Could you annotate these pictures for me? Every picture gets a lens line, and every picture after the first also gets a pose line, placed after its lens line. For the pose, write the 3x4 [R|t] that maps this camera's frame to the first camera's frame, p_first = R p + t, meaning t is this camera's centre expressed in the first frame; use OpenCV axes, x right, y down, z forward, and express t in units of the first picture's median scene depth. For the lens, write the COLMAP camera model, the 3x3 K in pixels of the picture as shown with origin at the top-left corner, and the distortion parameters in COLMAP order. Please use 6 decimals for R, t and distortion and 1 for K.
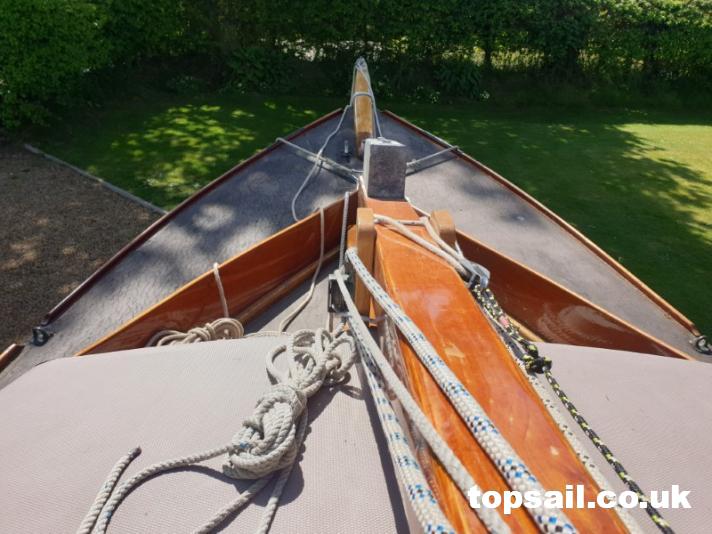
lens RADIAL K [[544.6, 0, 356.0], [0, 544.6, 267.0], [0, 0, 1]] dist [-0.023497, -0.001090]
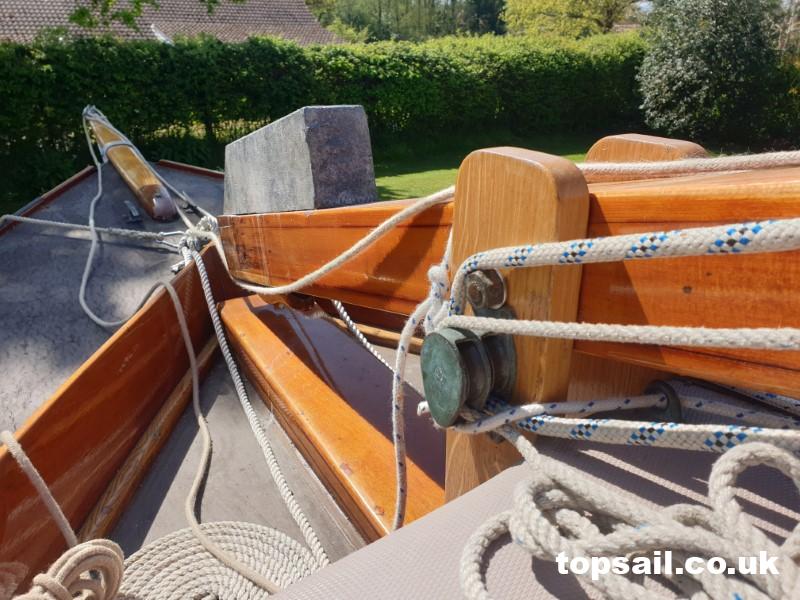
lens RADIAL K [[641.8, 0, 400.0], [0, 641.8, 300.0], [0, 0, 1]] dist [-0.059973, 0.097499]
pose [[0.866373, -0.228853, 0.443874, -0.091847], [0.275828, 0.960232, -0.043295, 0.001363], [-0.416314, 0.159942, 0.895043, 0.197487]]
